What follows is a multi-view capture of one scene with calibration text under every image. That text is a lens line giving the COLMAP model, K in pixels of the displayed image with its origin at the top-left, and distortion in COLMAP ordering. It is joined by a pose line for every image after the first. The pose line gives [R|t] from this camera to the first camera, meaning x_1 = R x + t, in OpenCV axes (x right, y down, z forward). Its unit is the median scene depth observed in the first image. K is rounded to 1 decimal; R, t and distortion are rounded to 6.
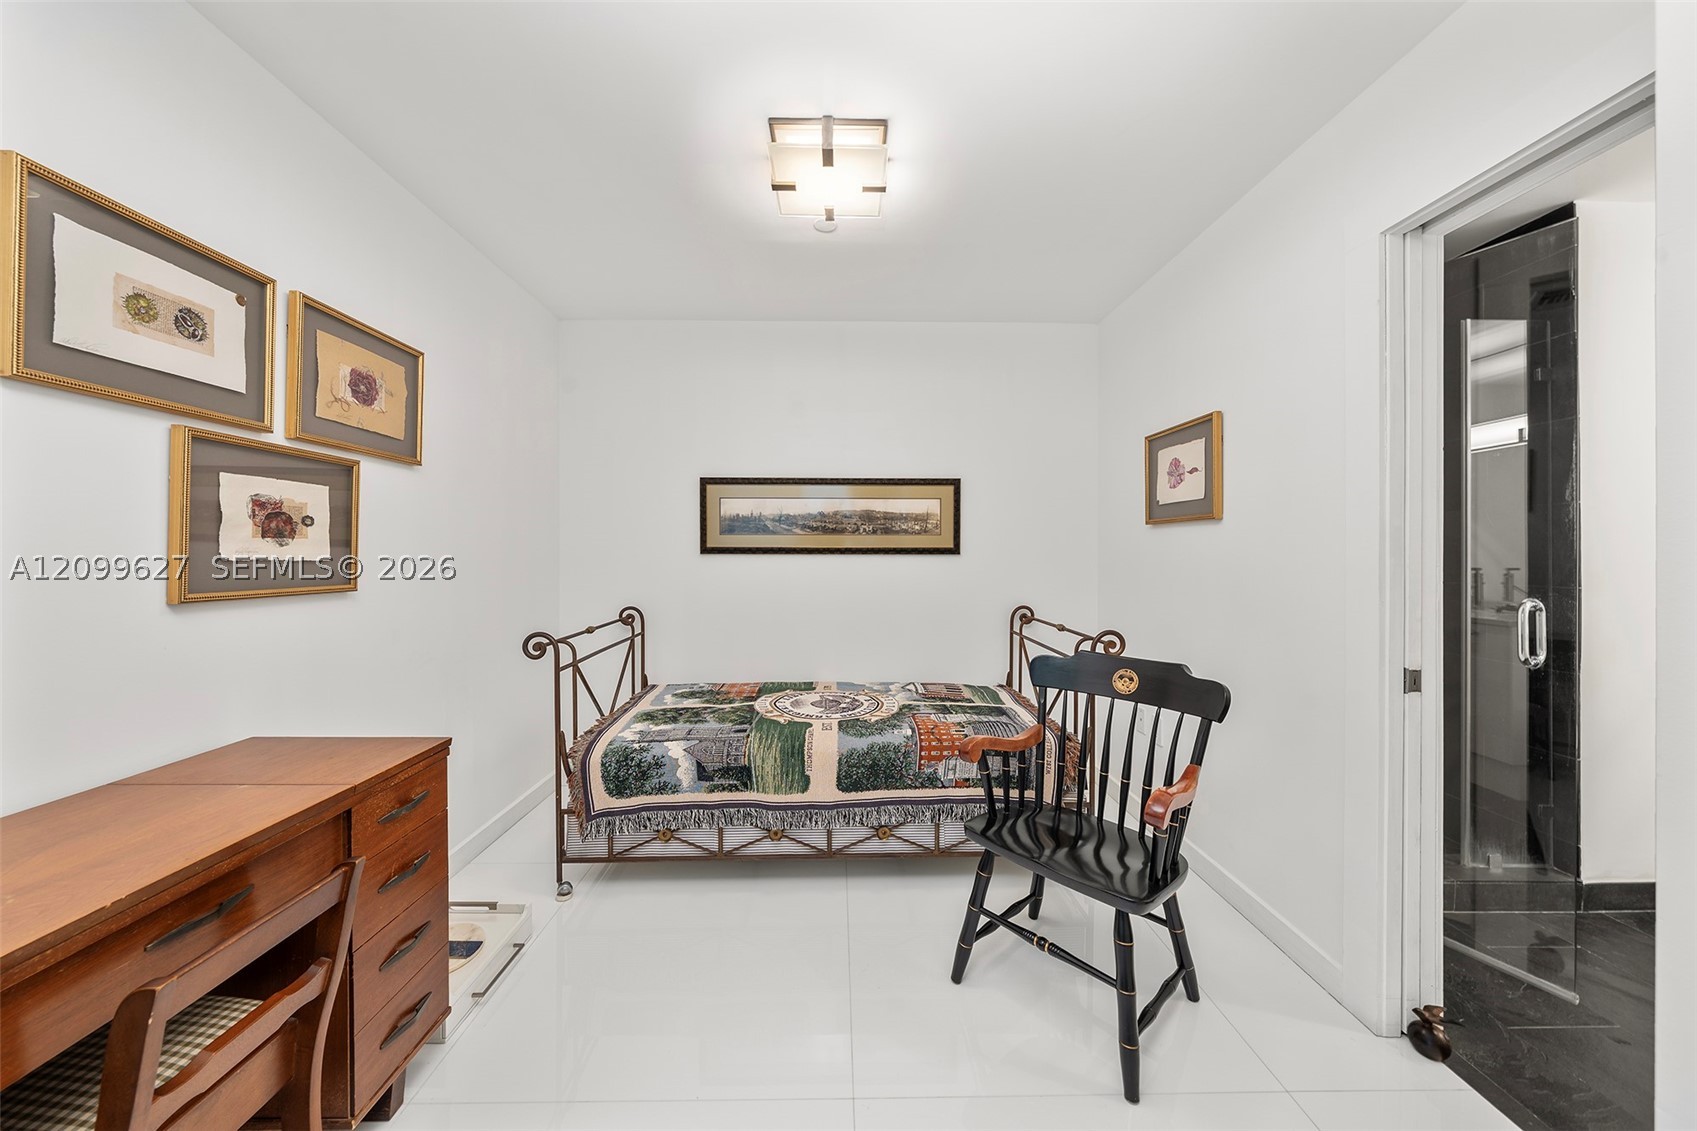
lens RADIAL K [[579.8, 0, 846.0], [0, 579.8, 556.2], [0, 0, 1]] dist [-0.001334, -0.000120]
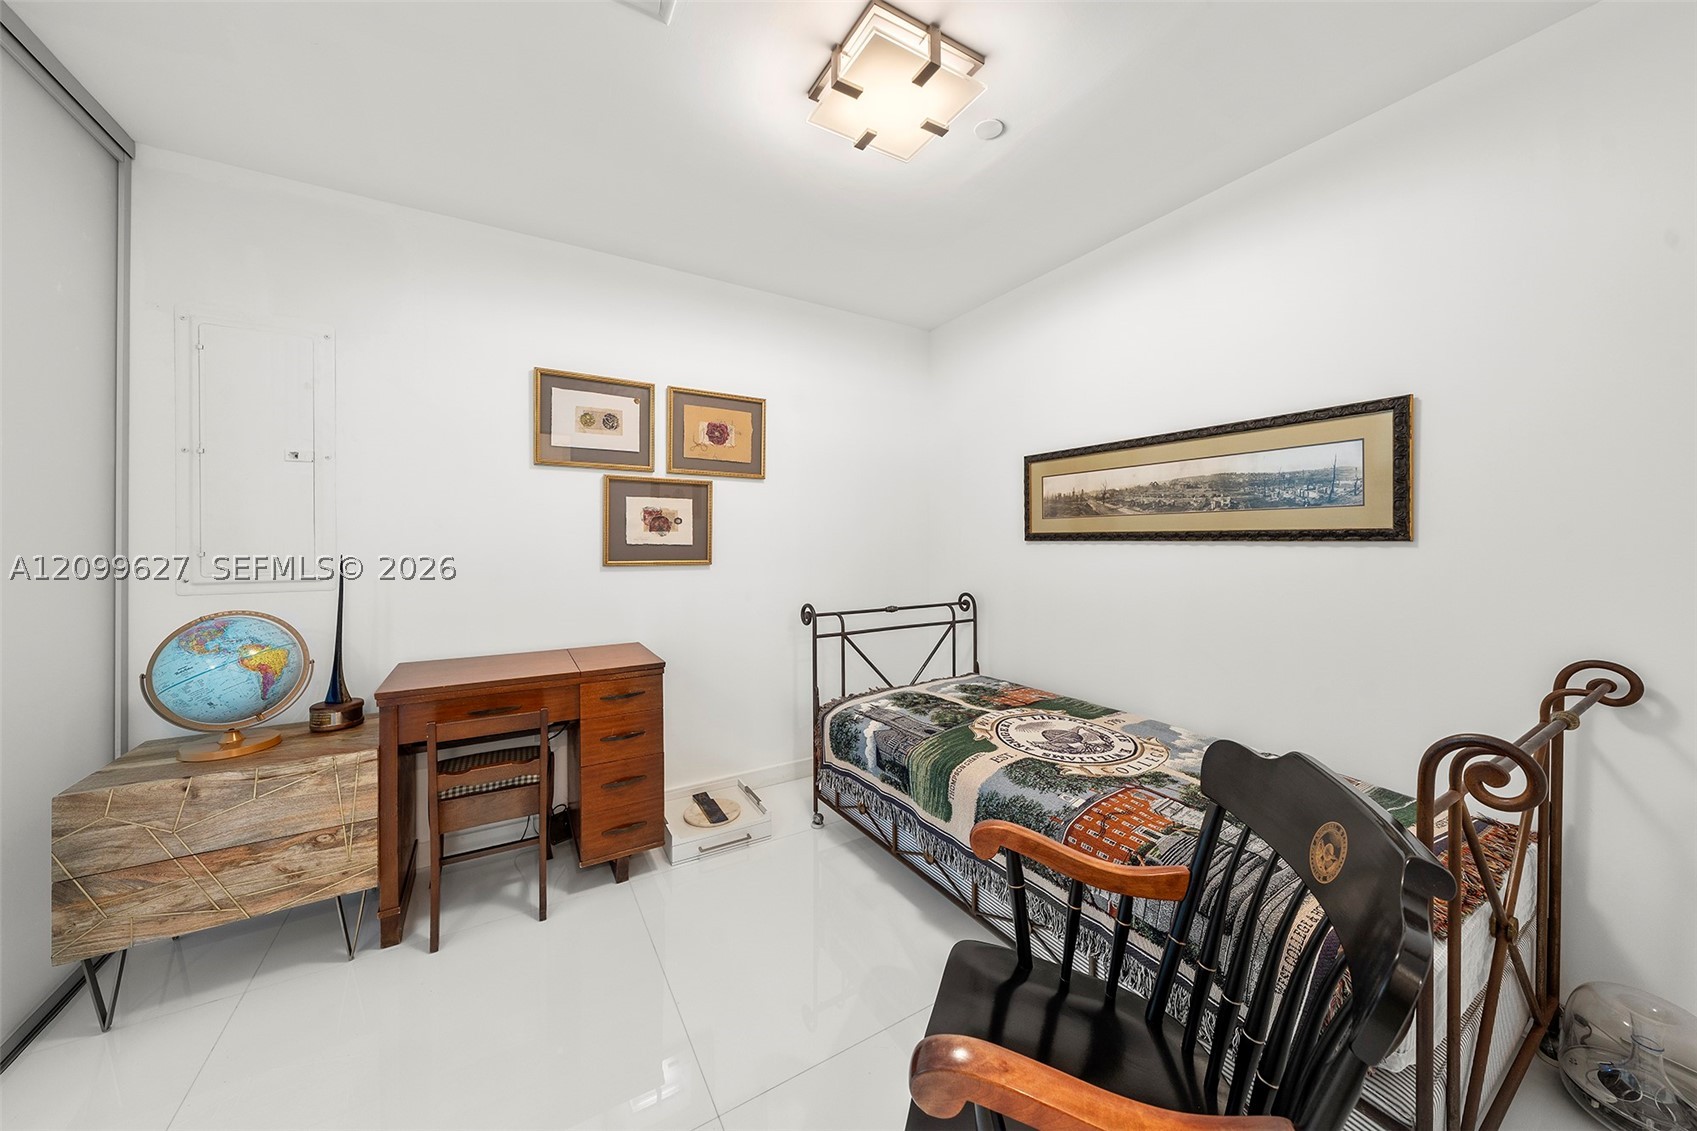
lens RADIAL K [[580.3, 0, 843.8], [0, 580.3, 543.0], [0, 0, 1]] dist [-0.005714, 0.000275]
pose [[0.495896, 0.001576, -0.868380, 0.584065], [-0.004010, 0.999992, -0.000476, 0.001857], [0.868372, 0.003719, 0.495899, 0.446514]]
